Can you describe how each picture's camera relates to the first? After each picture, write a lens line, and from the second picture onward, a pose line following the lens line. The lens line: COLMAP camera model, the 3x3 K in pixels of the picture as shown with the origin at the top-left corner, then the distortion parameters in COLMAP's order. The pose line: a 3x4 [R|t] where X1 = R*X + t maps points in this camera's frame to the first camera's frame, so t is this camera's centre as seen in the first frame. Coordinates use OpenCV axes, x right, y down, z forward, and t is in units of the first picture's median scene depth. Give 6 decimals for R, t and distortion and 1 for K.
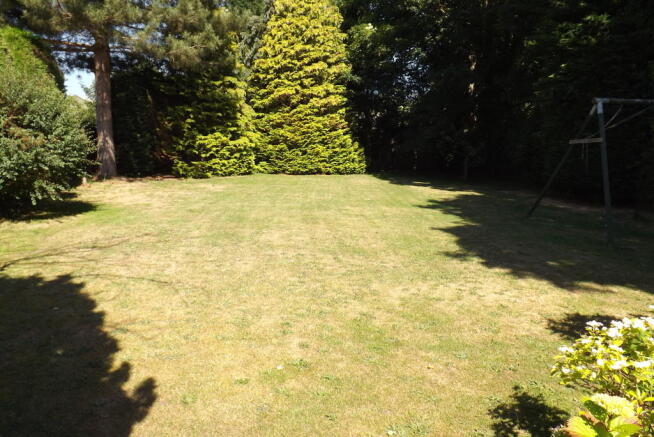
lens RADIAL K [[495.8, 0, 324.0], [0, 495.8, 214.1], [0, 0, 1]] dist [-0.035370, -0.000729]
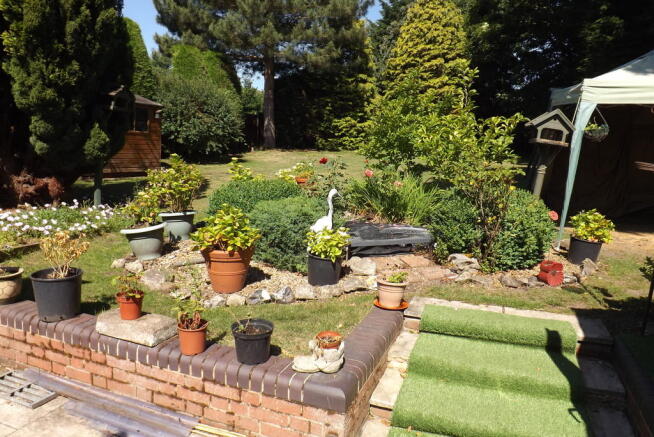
lens RADIAL K [[495.8, 0, 329.3], [0, 495.8, 216.7], [0, 0, 1]] dist [-0.035370, -0.000729]
pose [[0.927435, 0.064889, -0.368311, 0.217980], [-0.054177, 0.997755, 0.039363, 0.046756], [0.370039, -0.016553, 0.928869, -0.230029]]
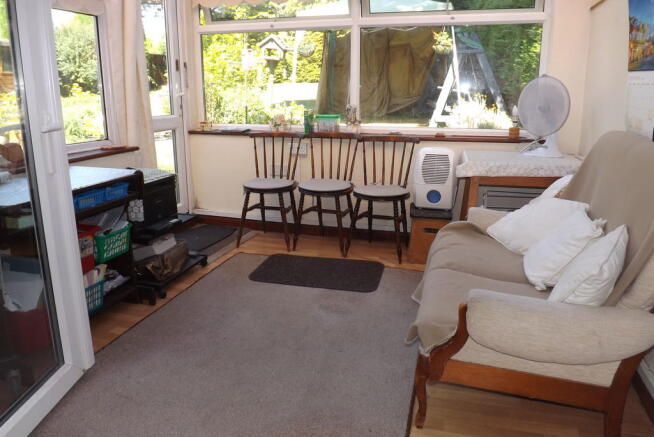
lens RADIAL K [[495.8, 0, 325.1], [0, 495.8, 219.0], [0, 0, 1]] dist [-0.035370, -0.000729]
pose [[0.947488, 0.053910, -0.315215, 0.418664], [-0.004306, 0.987749, 0.155990, 0.078535], [0.319763, -0.146441, 0.936112, -0.317481]]
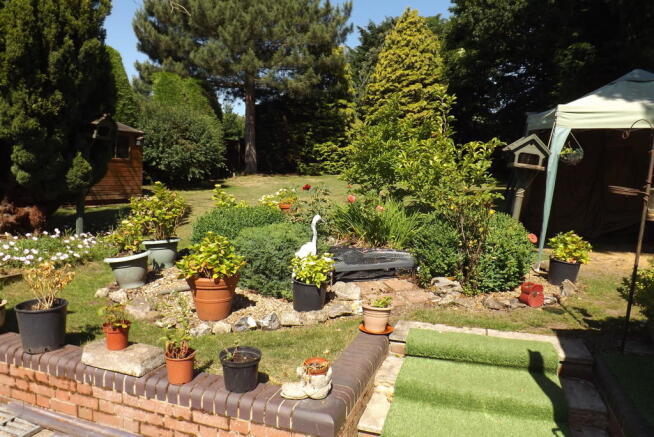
lens RADIAL K [[495.8, 0, 326.6], [0, 495.8, 220.5], [0, 0, 1]] dist [-0.035370, -0.000729]
pose [[0.939228, 0.037003, -0.341294, 0.217989], [-0.039932, 0.999201, -0.001560, 0.045433], [0.340964, 0.015094, 0.939955, -0.233465]]
